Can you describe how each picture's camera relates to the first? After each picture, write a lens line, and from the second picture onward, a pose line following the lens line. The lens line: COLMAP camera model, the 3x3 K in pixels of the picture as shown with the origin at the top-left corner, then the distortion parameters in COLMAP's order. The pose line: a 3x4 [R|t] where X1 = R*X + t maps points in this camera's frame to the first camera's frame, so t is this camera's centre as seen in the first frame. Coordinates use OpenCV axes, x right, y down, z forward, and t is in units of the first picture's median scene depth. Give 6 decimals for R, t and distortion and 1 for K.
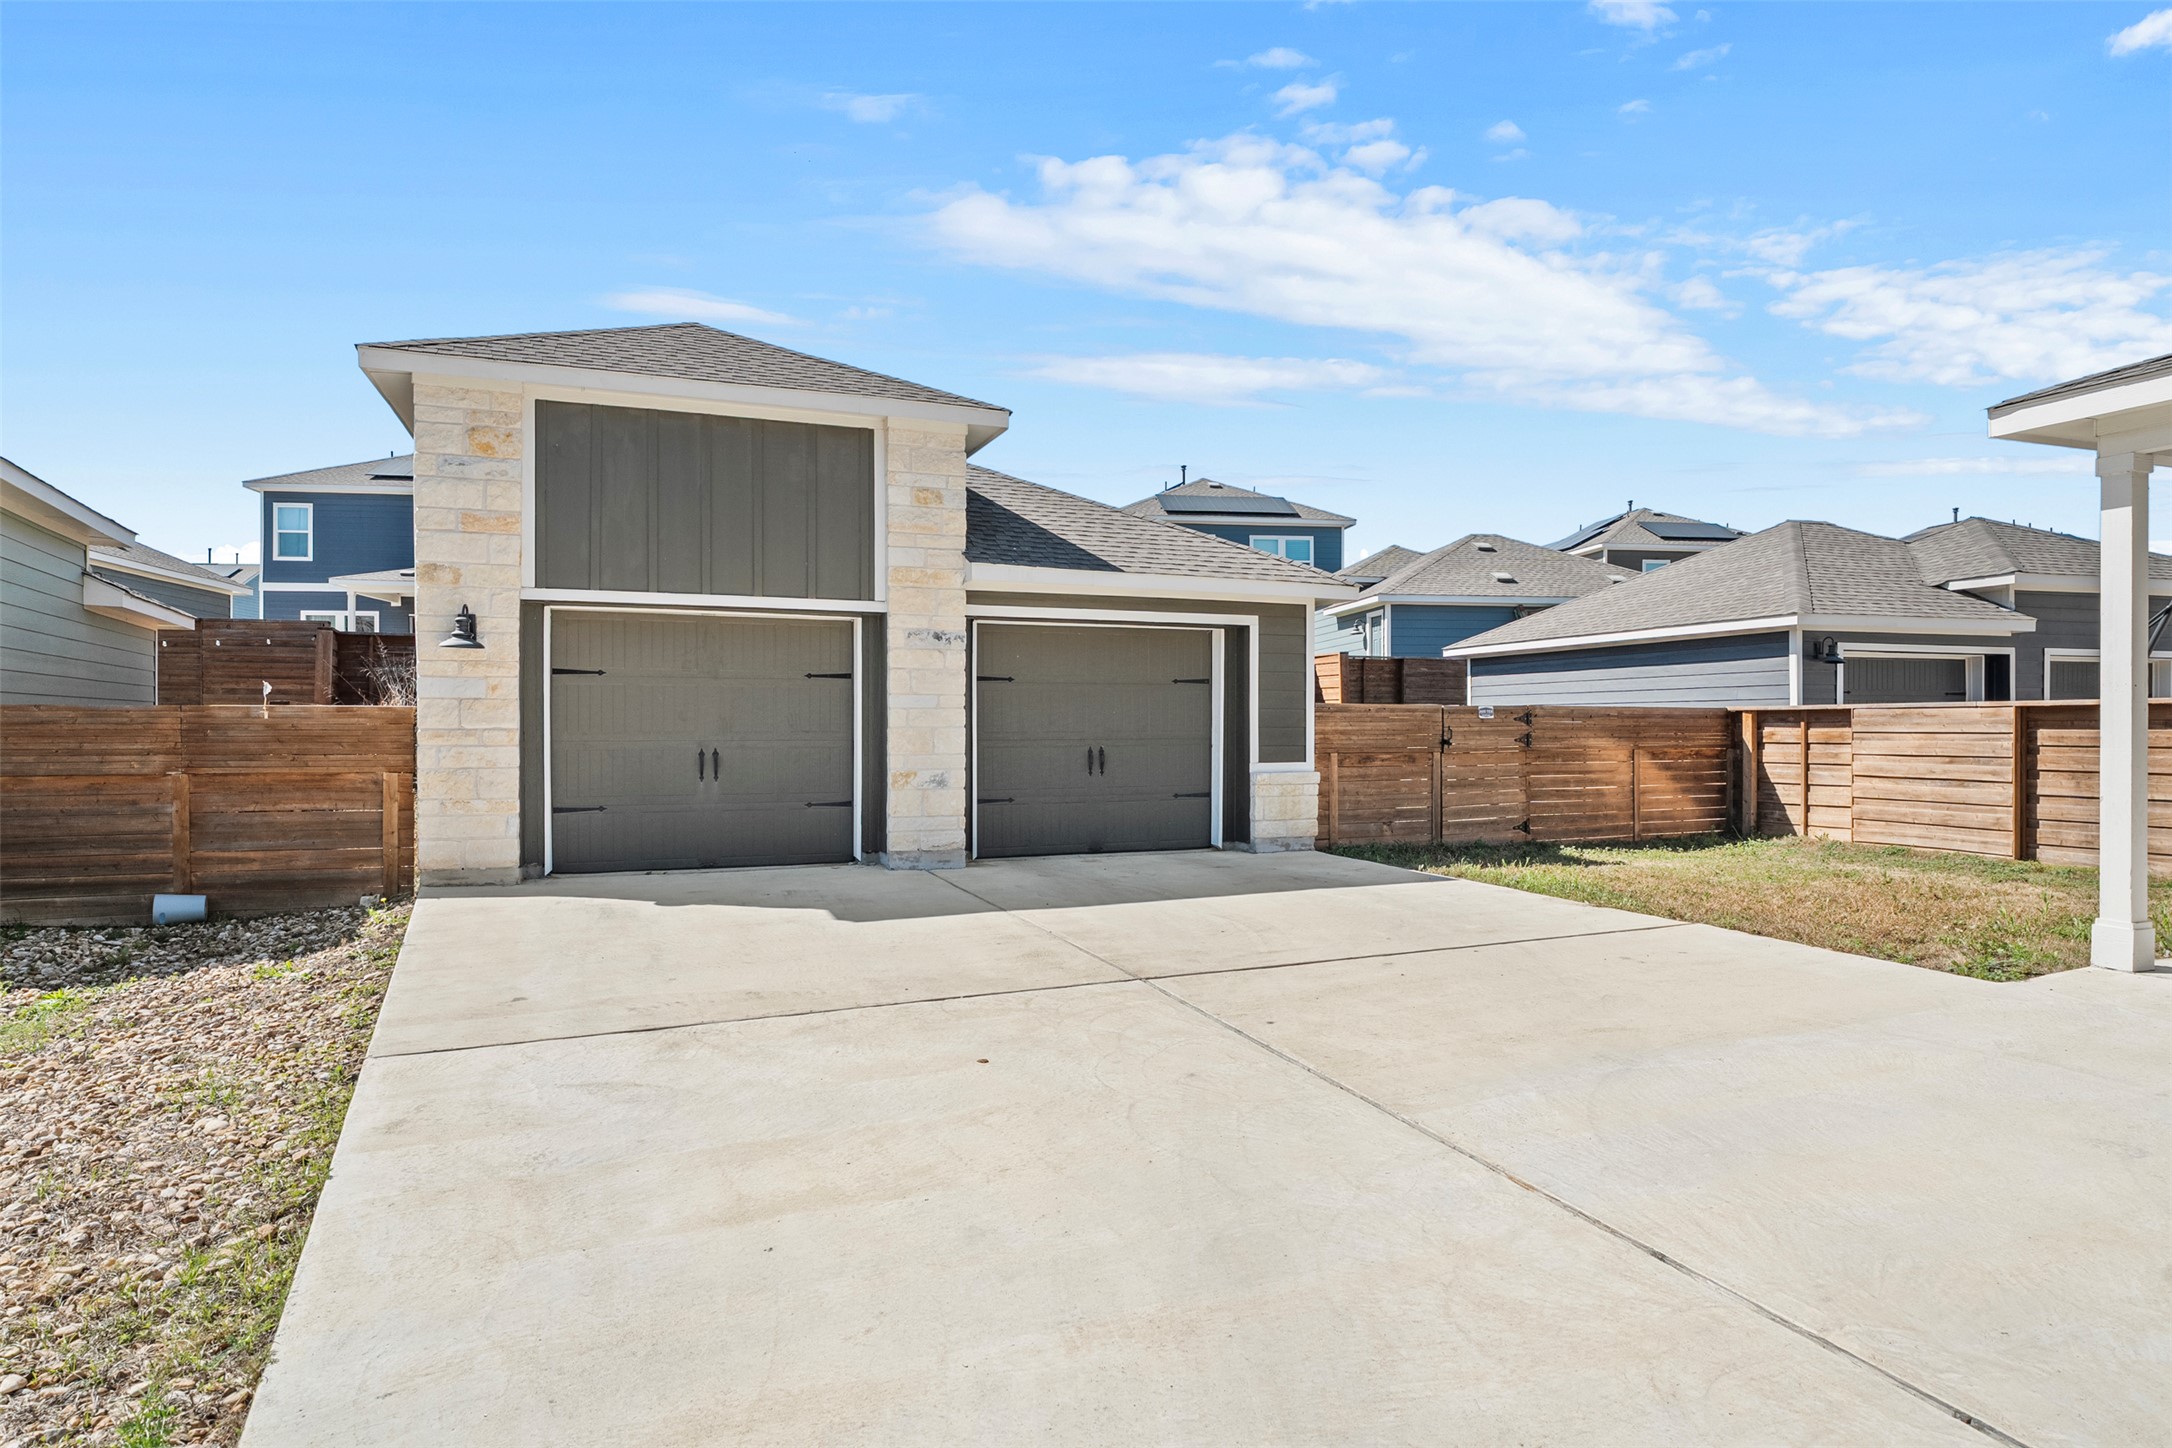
lens RADIAL K [[1202.2, 0, 1085.2], [0, 1202.2, 711.9], [0, 0, 1]] dist [0.000141, 0.000962]
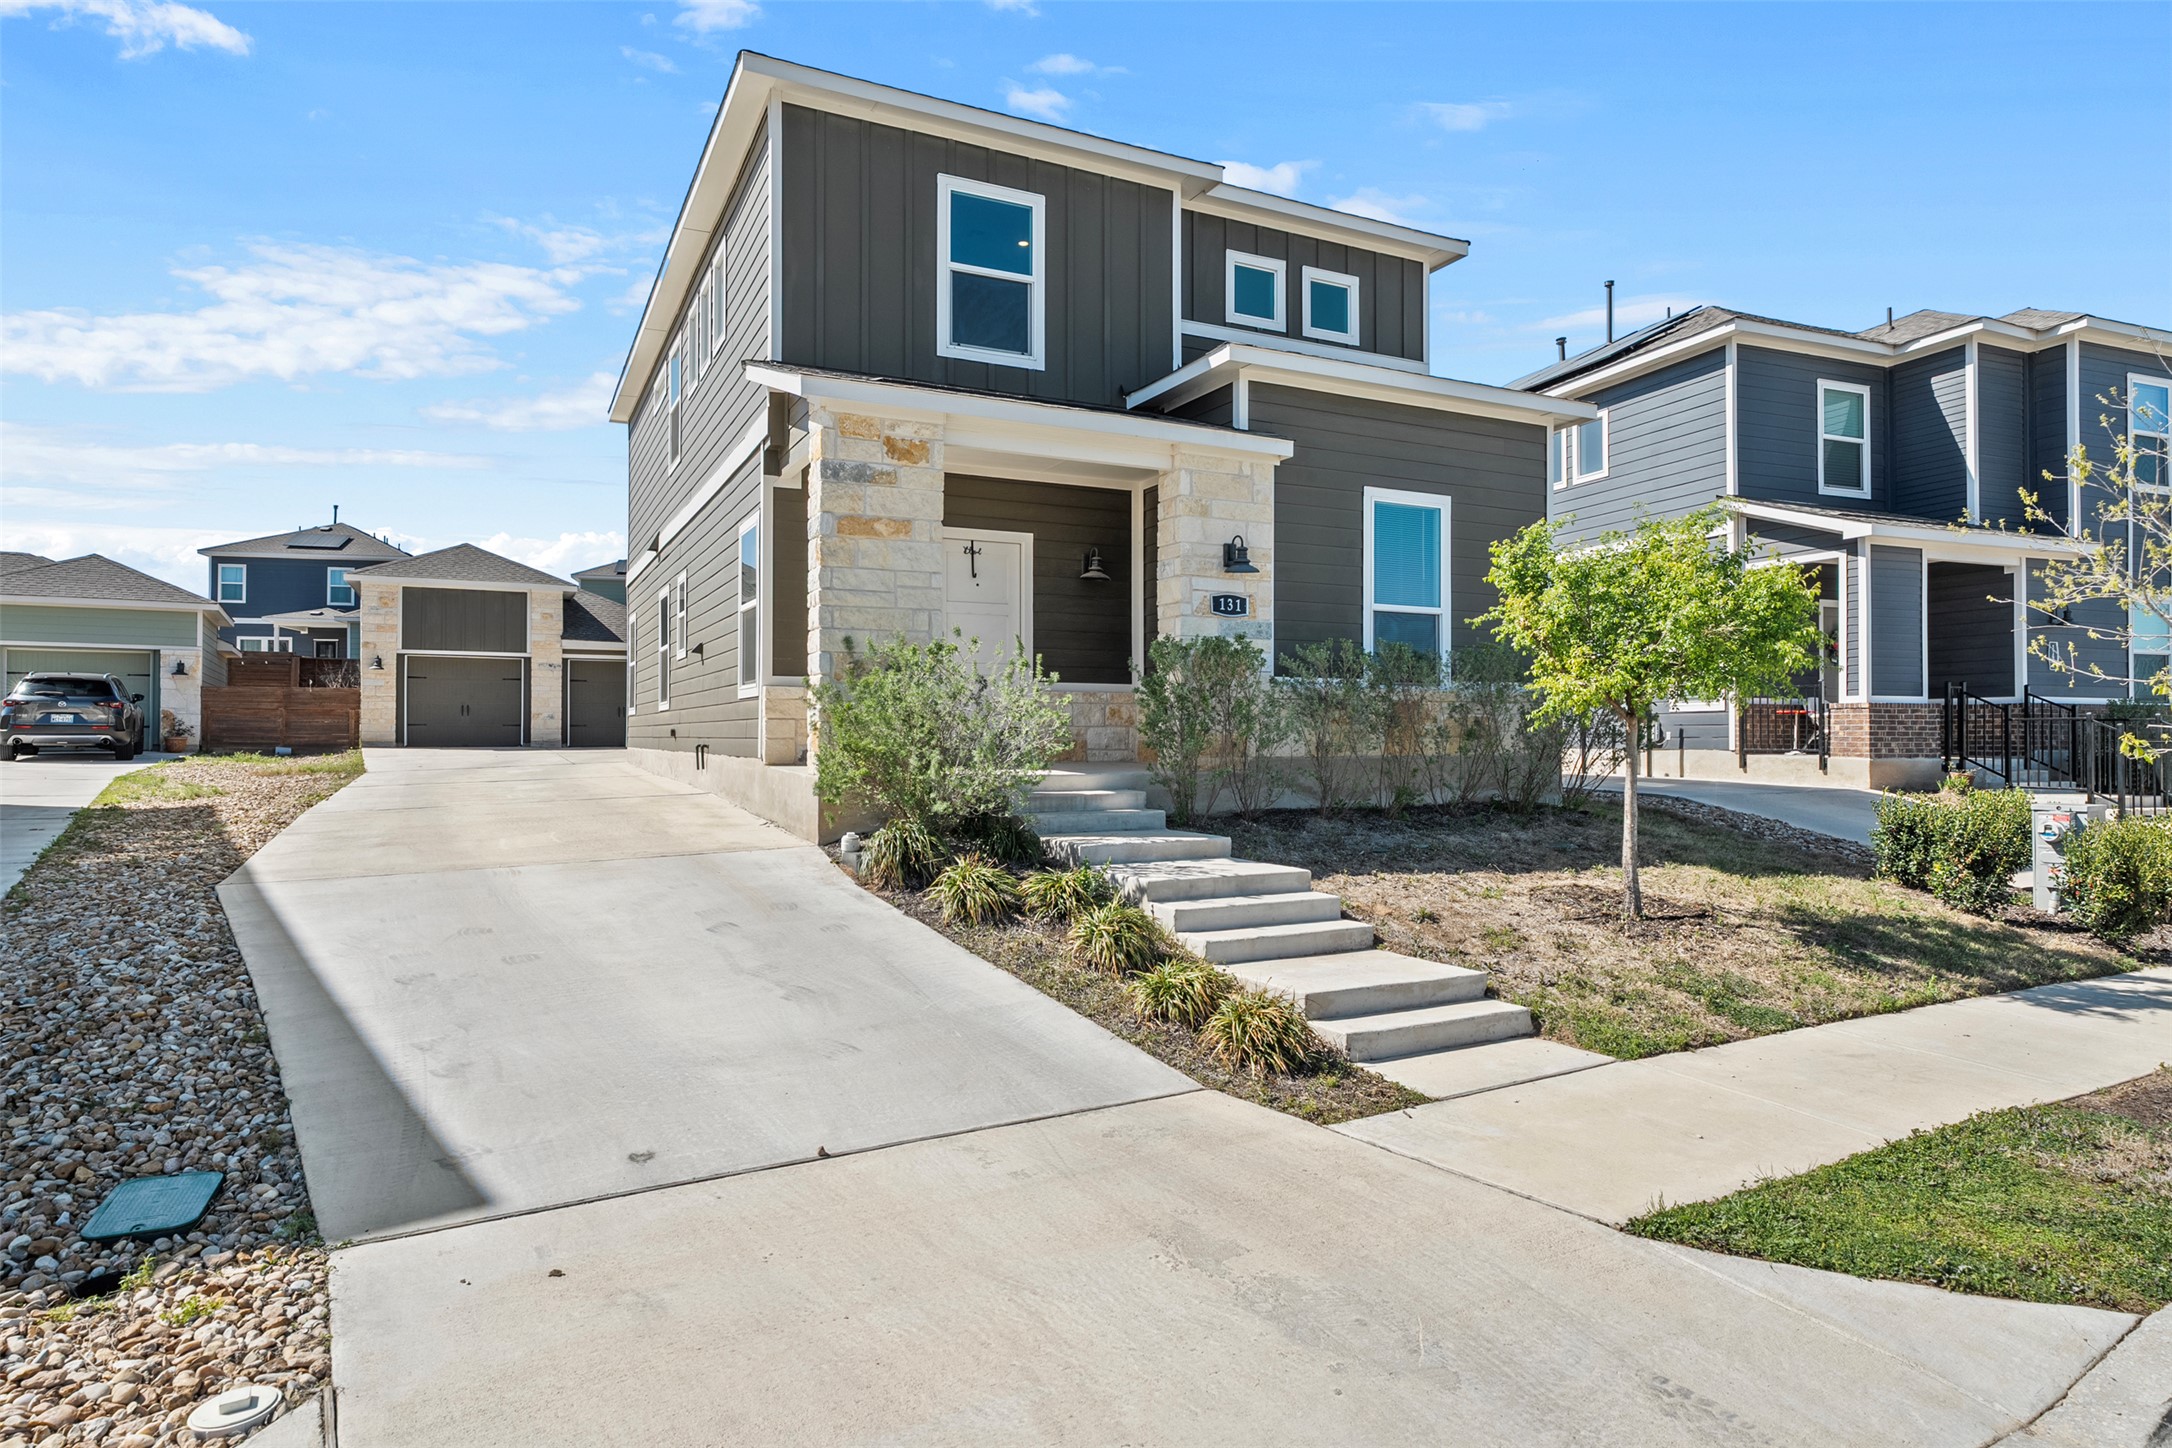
lens RADIAL K [[1202.2, 0, 1090.4], [0, 1202.2, 710.6], [0, 0, 1]] dist [0.000141, 0.000962]
pose [[0.995829, 0.003684, 0.091160, 0.896906], [-0.002769, 0.999945, -0.010159, 0.069235], [-0.091192, 0.009864, 0.995784, -1.959773]]
